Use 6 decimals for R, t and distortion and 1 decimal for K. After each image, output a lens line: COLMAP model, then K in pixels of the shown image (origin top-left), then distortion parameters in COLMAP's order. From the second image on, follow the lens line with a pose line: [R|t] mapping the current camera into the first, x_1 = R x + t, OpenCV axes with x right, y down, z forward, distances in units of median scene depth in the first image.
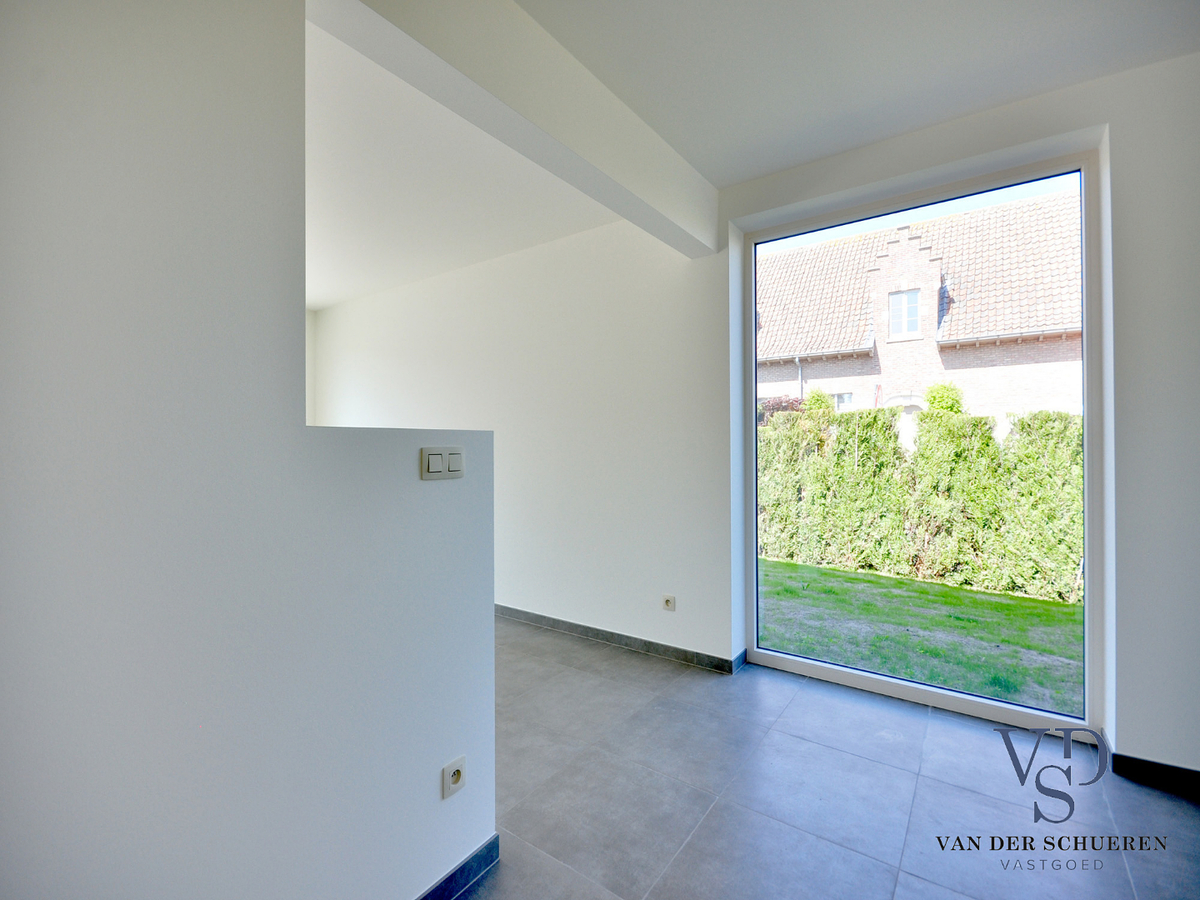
lens RADIAL K [[534.7, 0, 595.2], [0, 534.7, 444.7], [0, 0, 1]] dist [0.011741, -0.007619]
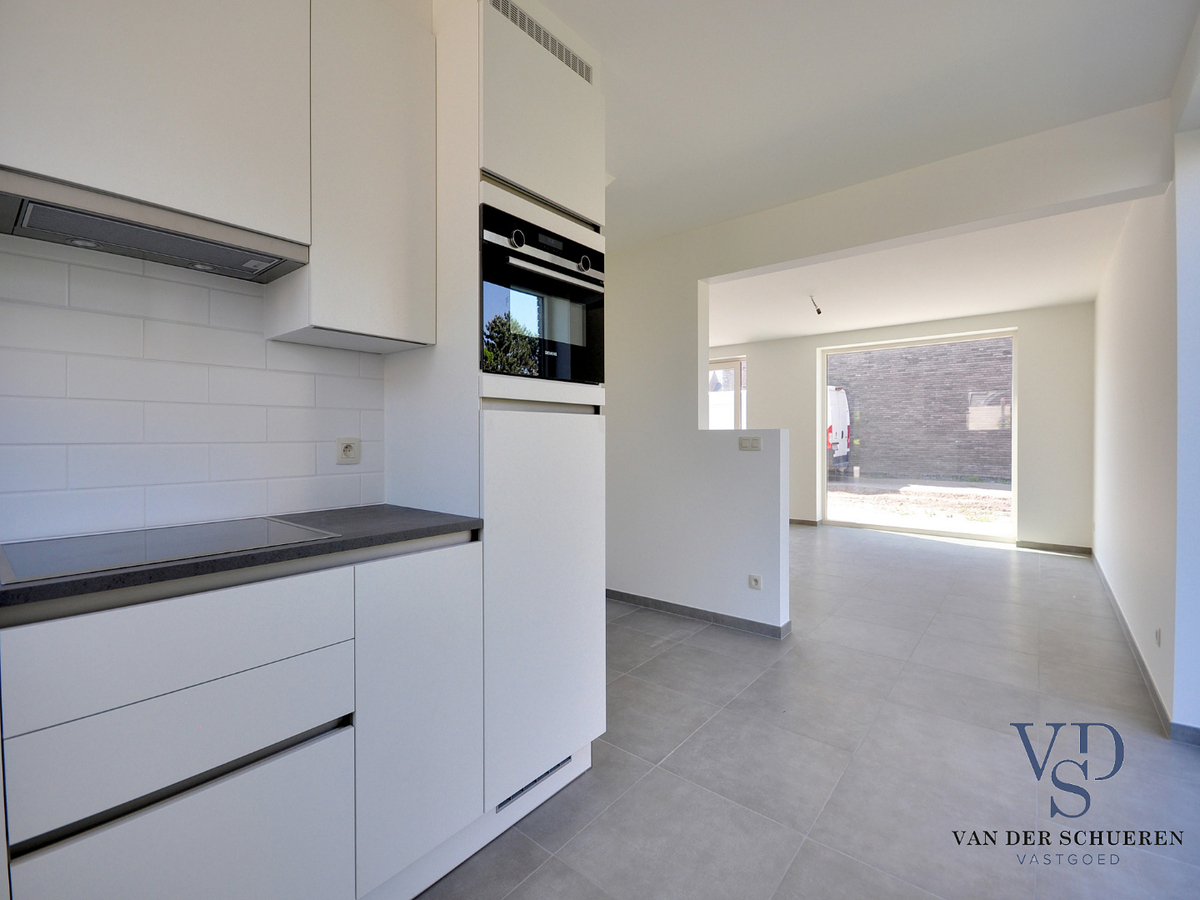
lens RADIAL K [[534.7, 0, 589.4], [0, 534.7, 445.8], [0, 0, 1]] dist [0.011741, -0.007619]
pose [[-0.071258, 0.017928, -0.997297, 0.512269], [0.005980, 0.999828, 0.017546, -0.000590], [0.997440, -0.004714, -0.071353, 0.109043]]
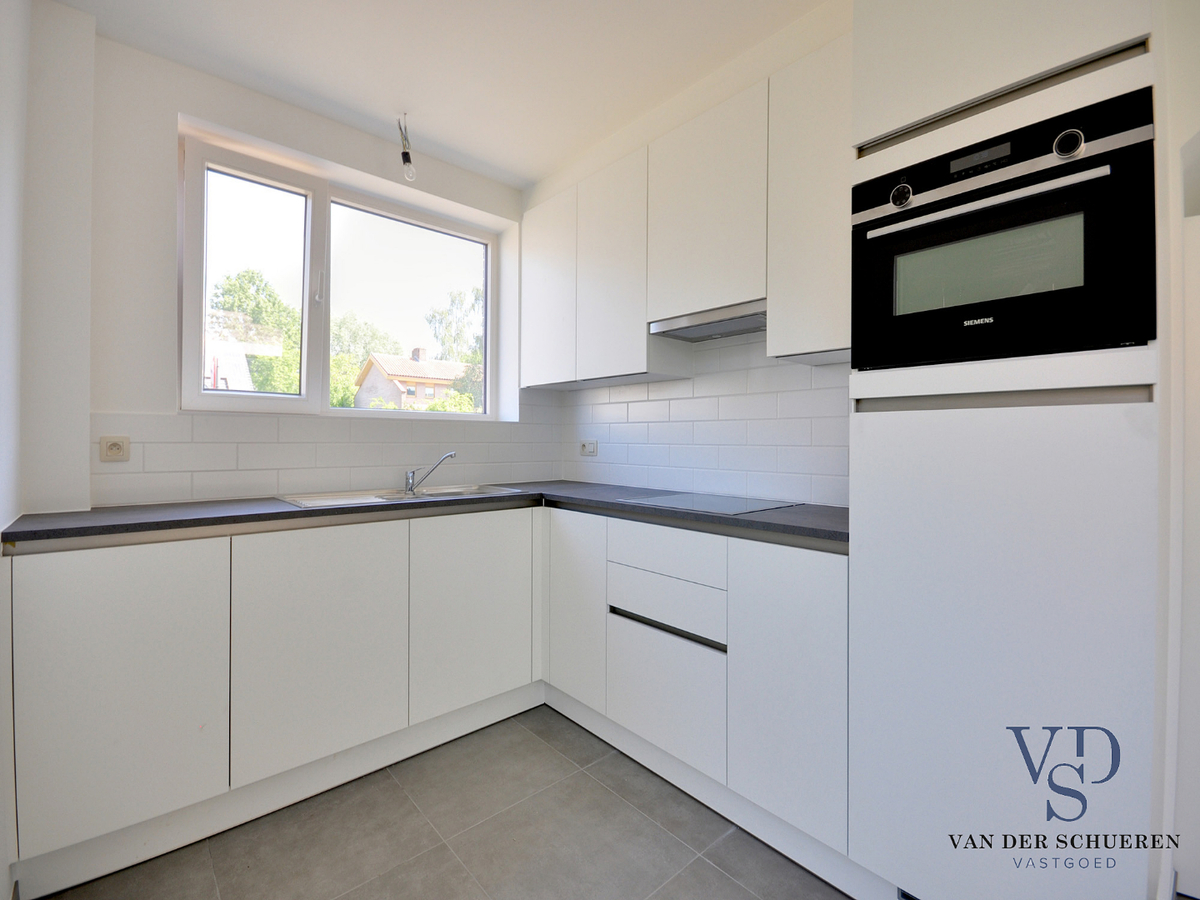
lens RADIAL K [[534.7, 0, 598.1], [0, 534.7, 443.1], [0, 0, 1]] dist [0.011741, -0.007619]
pose [[-0.976296, -0.004075, 0.216401, 0.316606], [-0.003703, 0.999991, 0.002124, -0.000558], [-0.216408, 0.001273, -0.976302, 0.292840]]
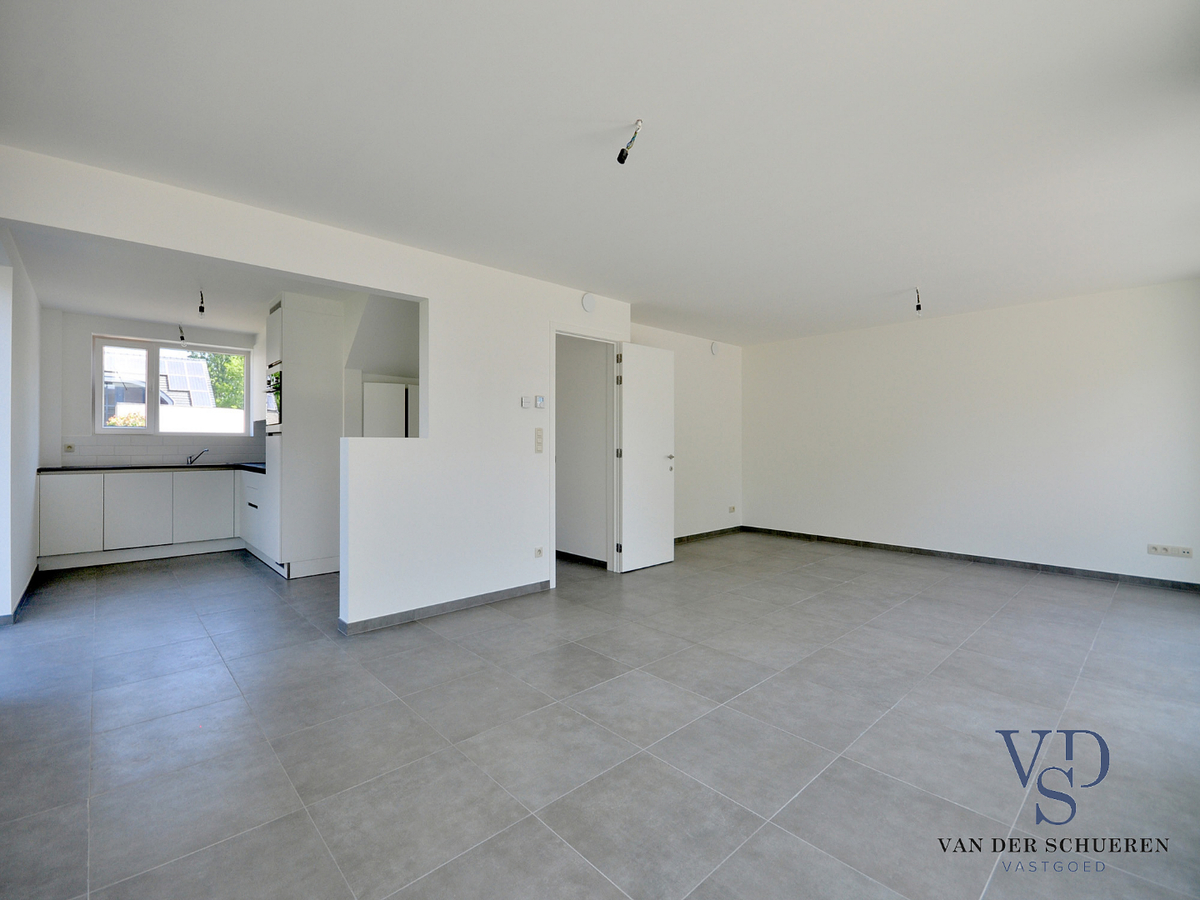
lens RADIAL K [[534.7, 0, 596.0], [0, 534.7, 446.1], [0, 0, 1]] dist [0.011741, -0.007619]
pose [[-0.980075, 0.001686, 0.198621, -0.441852], [0.002212, 0.999995, 0.002426, 0.000969], [-0.198616, 0.002818, -0.980073, 0.793514]]
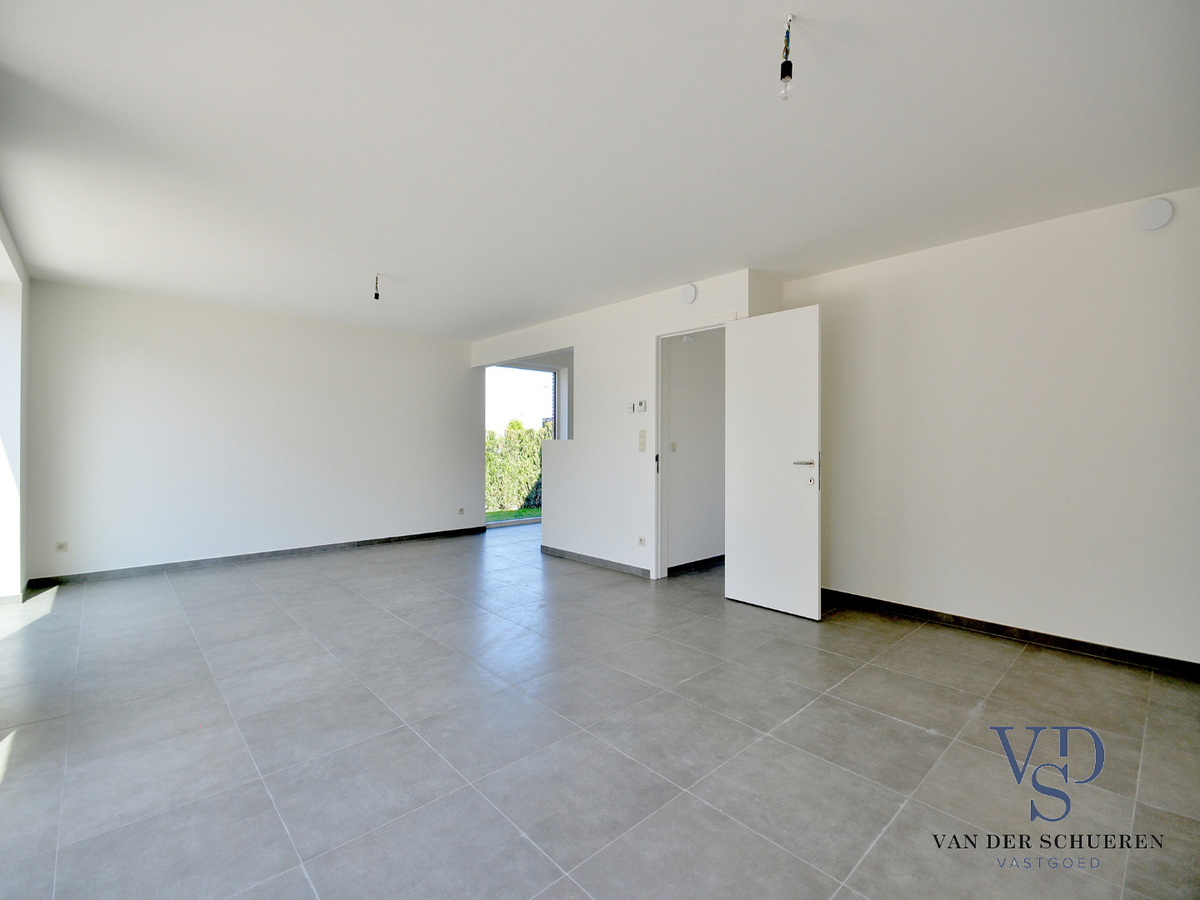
lens RADIAL K [[534.7, 0, 593.9], [0, 534.7, 448.2], [0, 0, 1]] dist [0.011741, -0.007619]
pose [[0.200979, -0.002921, 0.979591, -1.047016], [-0.007943, 0.999958, 0.004611, 0.003478], [-0.979563, -0.008707, 0.200947, -0.021740]]
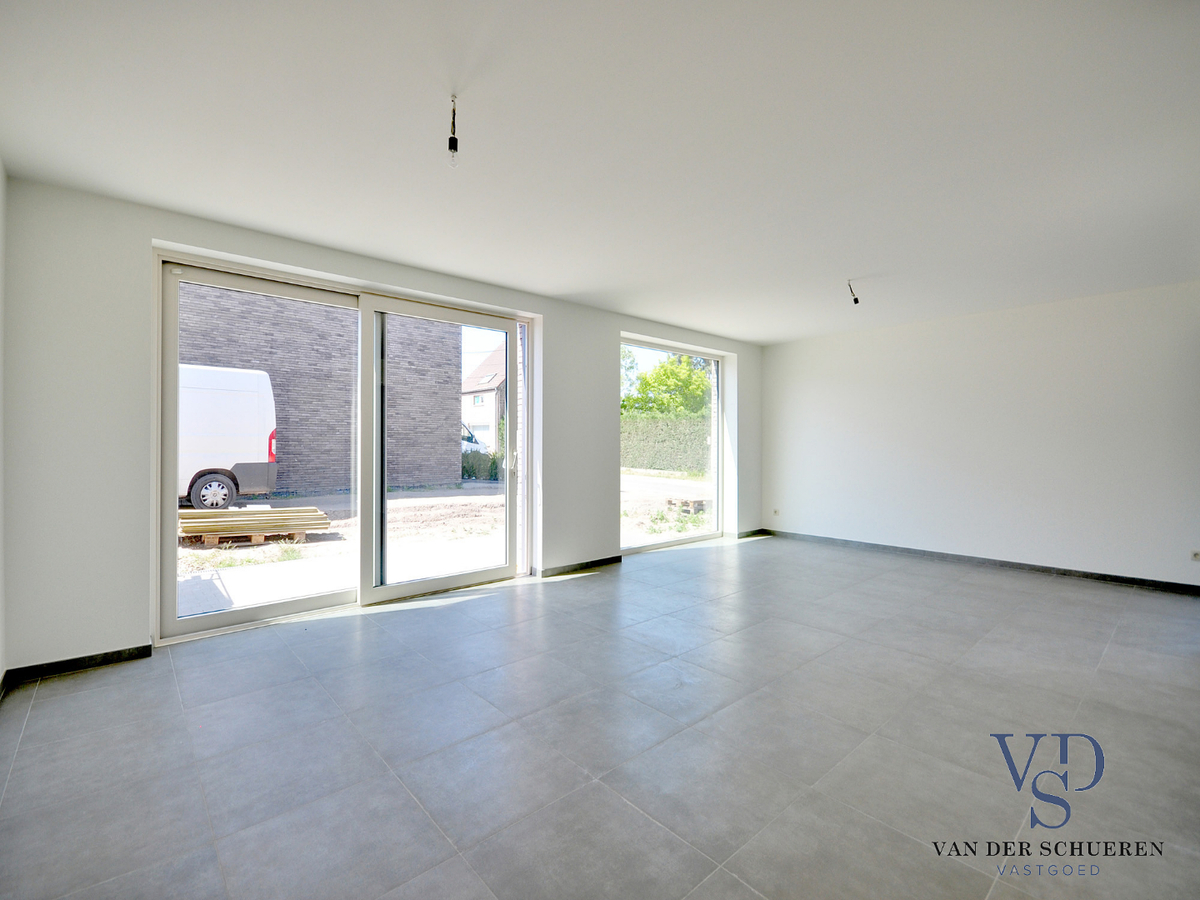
lens RADIAL K [[534.7, 0, 598.9], [0, 534.7, 448.2], [0, 0, 1]] dist [0.011741, -0.007619]
pose [[0.976628, 0.004590, -0.214887, -0.577311], [-0.002642, 0.999953, 0.009354, -0.000657], [0.214920, -0.008567, 0.976594, -0.389743]]
